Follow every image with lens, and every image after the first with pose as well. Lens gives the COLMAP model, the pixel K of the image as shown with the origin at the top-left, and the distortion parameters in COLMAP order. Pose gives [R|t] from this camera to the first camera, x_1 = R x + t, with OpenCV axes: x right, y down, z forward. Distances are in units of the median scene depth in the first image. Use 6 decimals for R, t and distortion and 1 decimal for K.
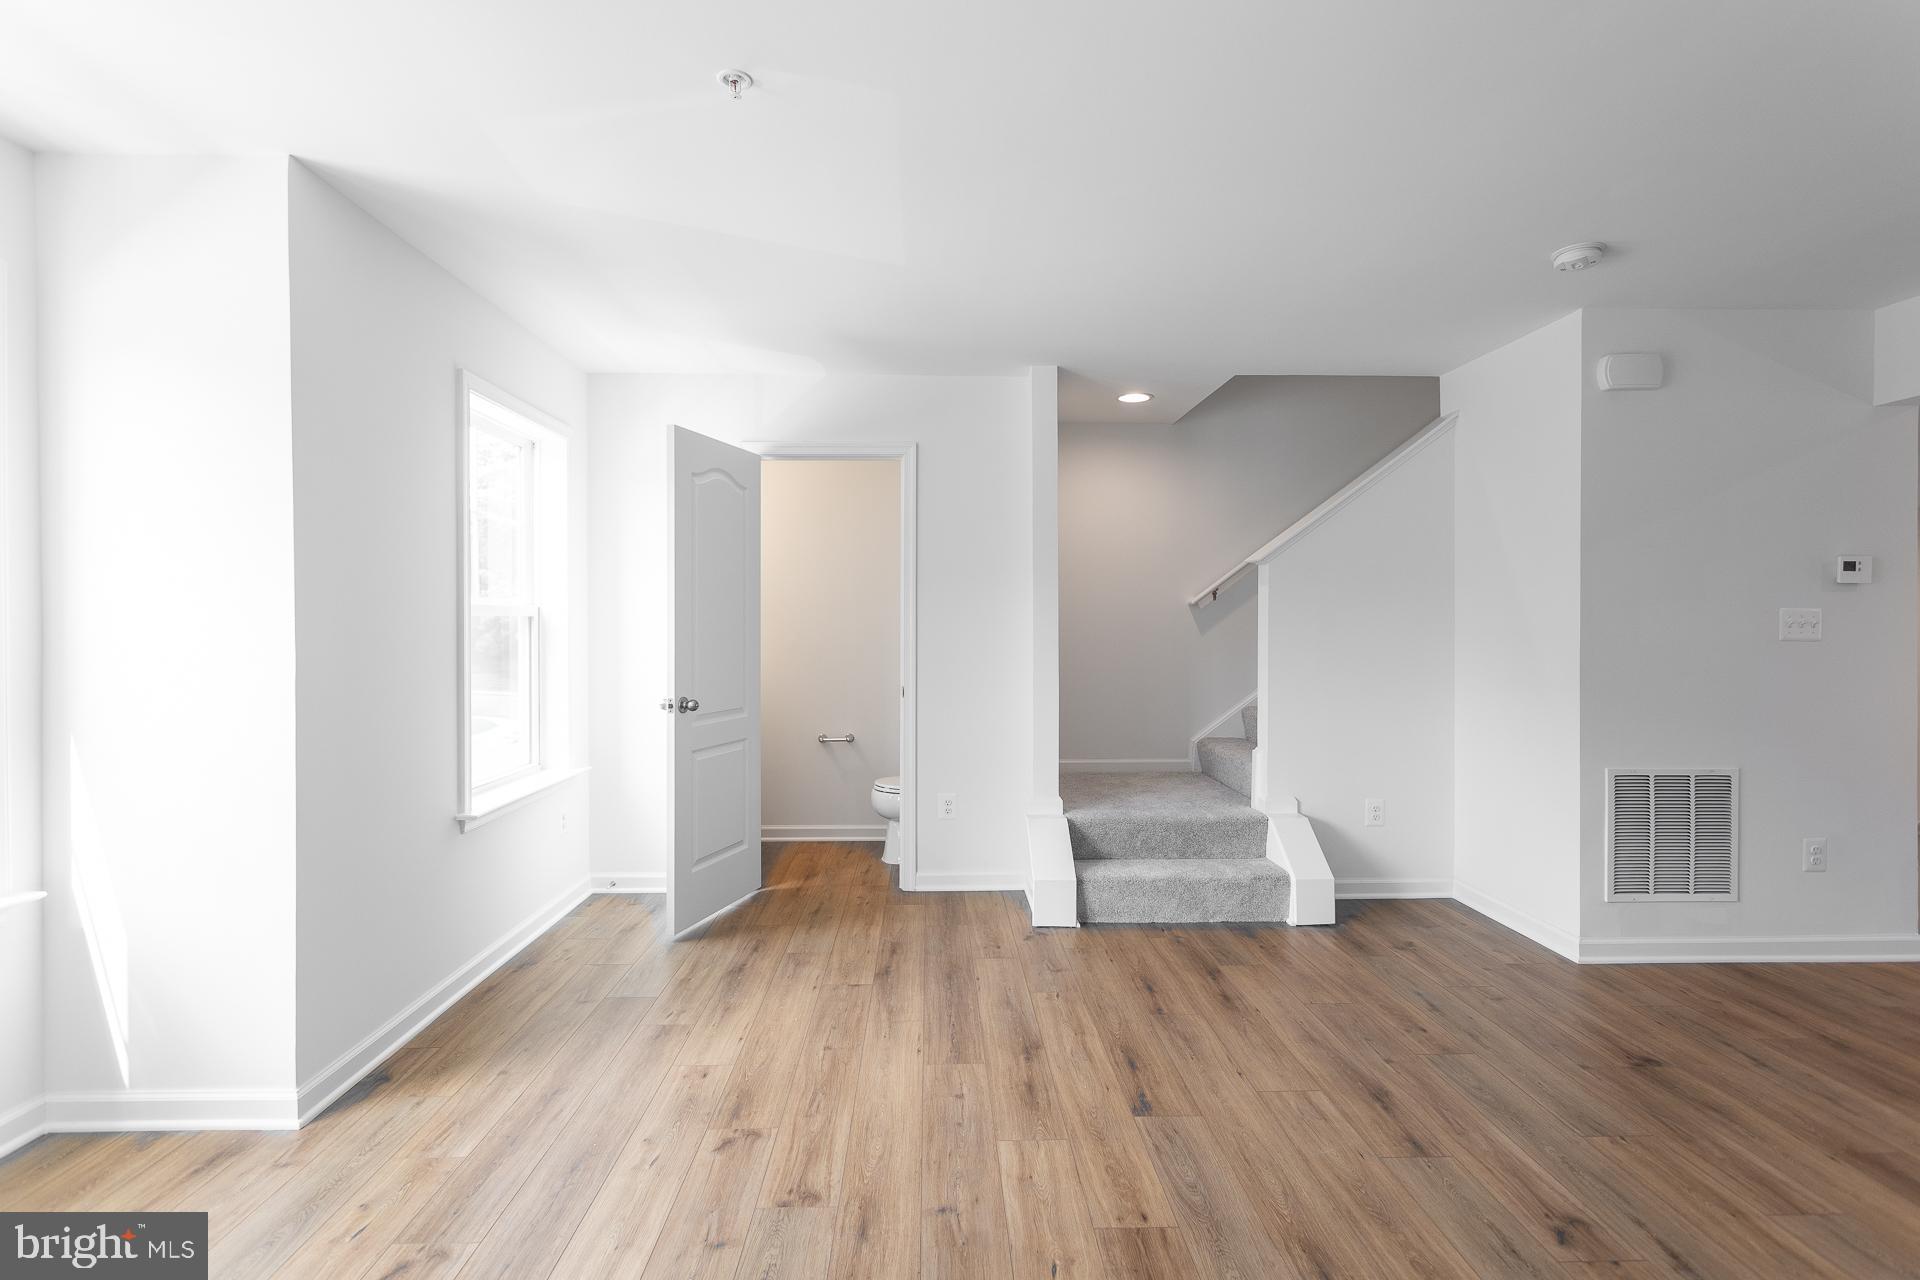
lens RADIAL K [[911.9, 0, 951.1], [0, 911.9, 623.7], [0, 0, 1]] dist [0.000927, -0.000311]
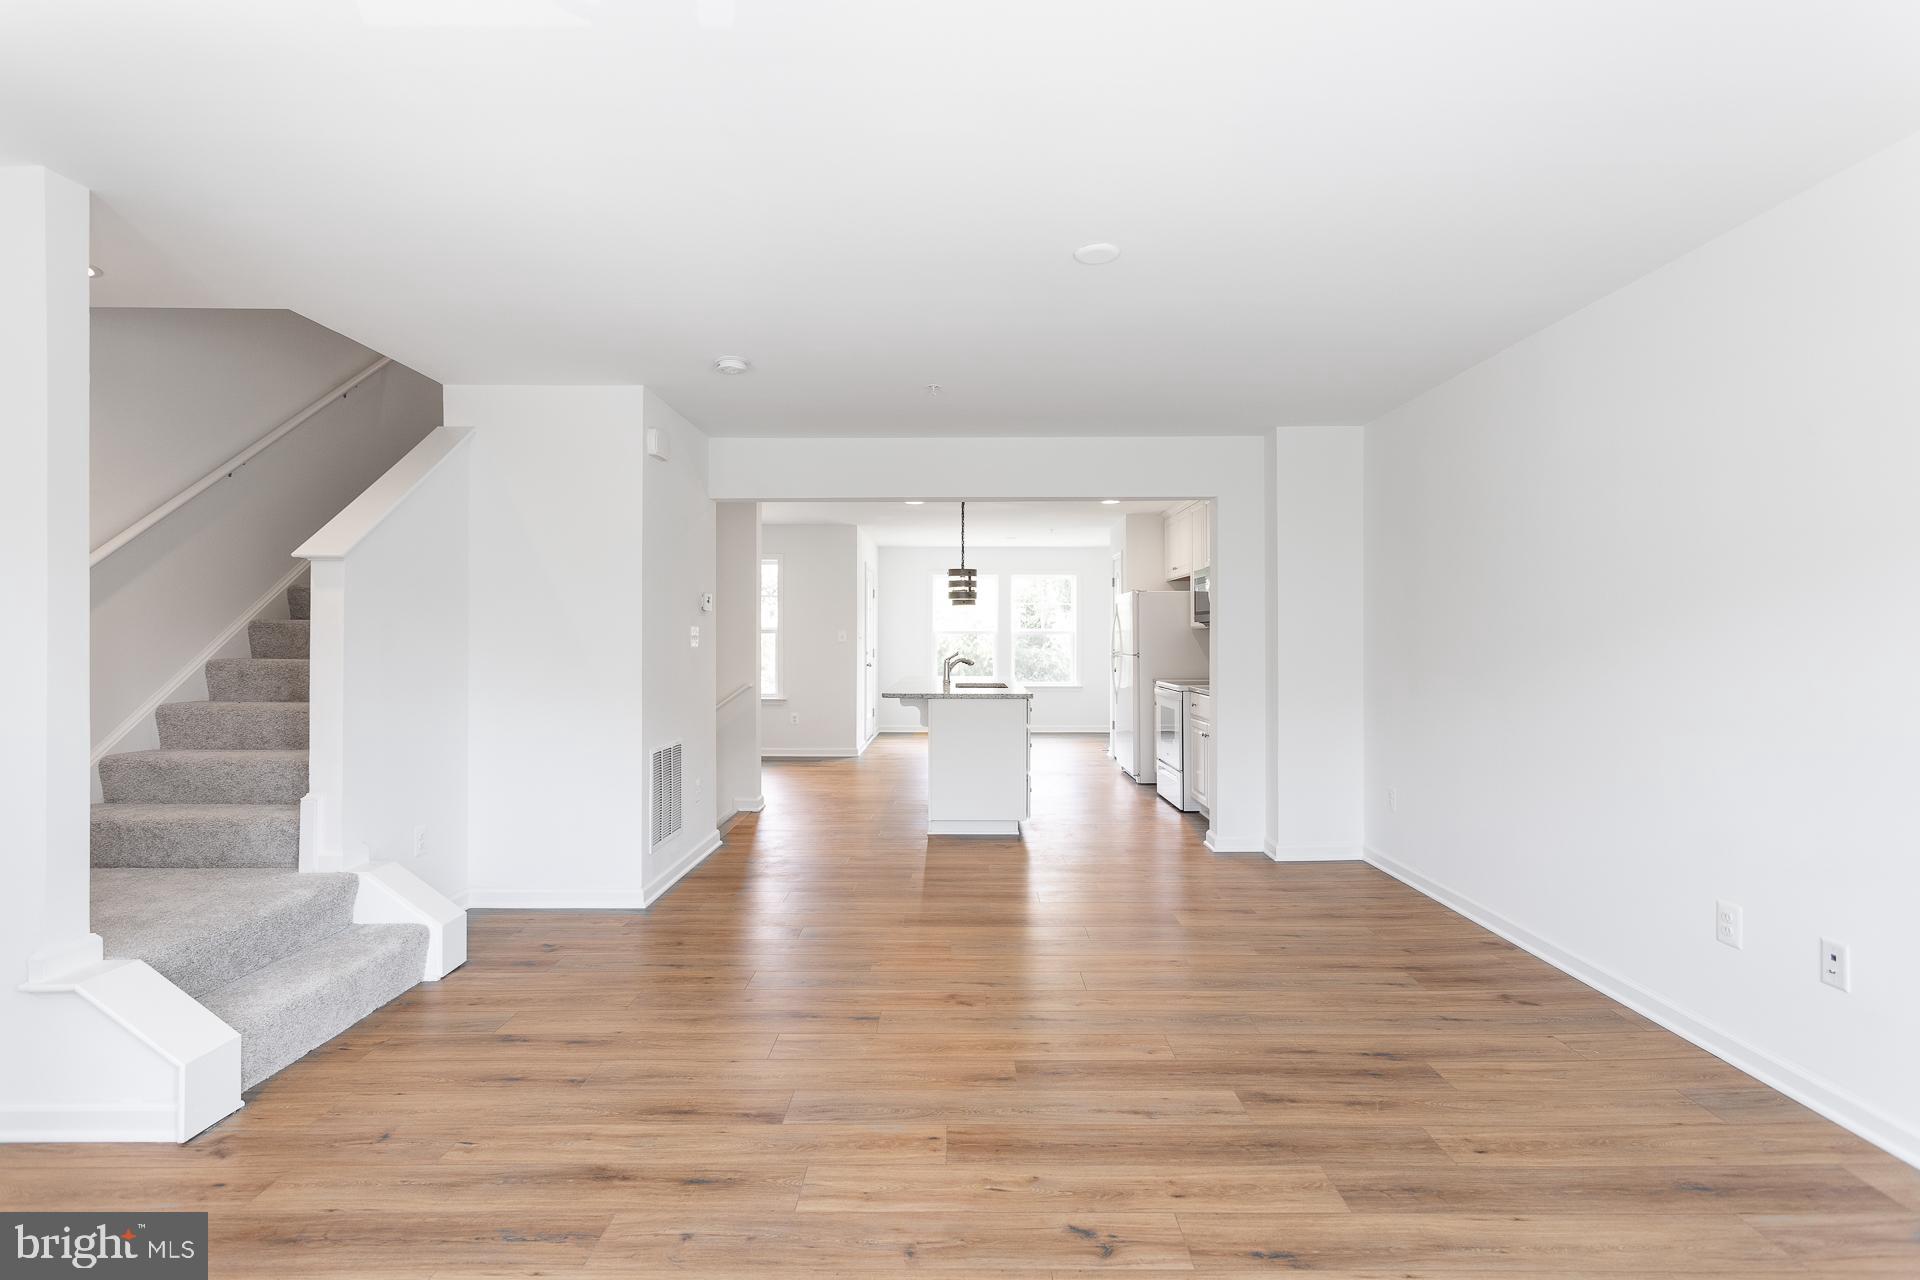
lens RADIAL K [[911.9, 0, 954.6], [0, 911.9, 650.7], [0, 0, 1]] dist [0.000927, -0.000311]
pose [[0.026625, -0.012784, 0.999564, -0.624834], [-0.000777, 0.999918, 0.012809, 0.001526], [-0.999645, -0.001117, 0.026613, 0.610989]]
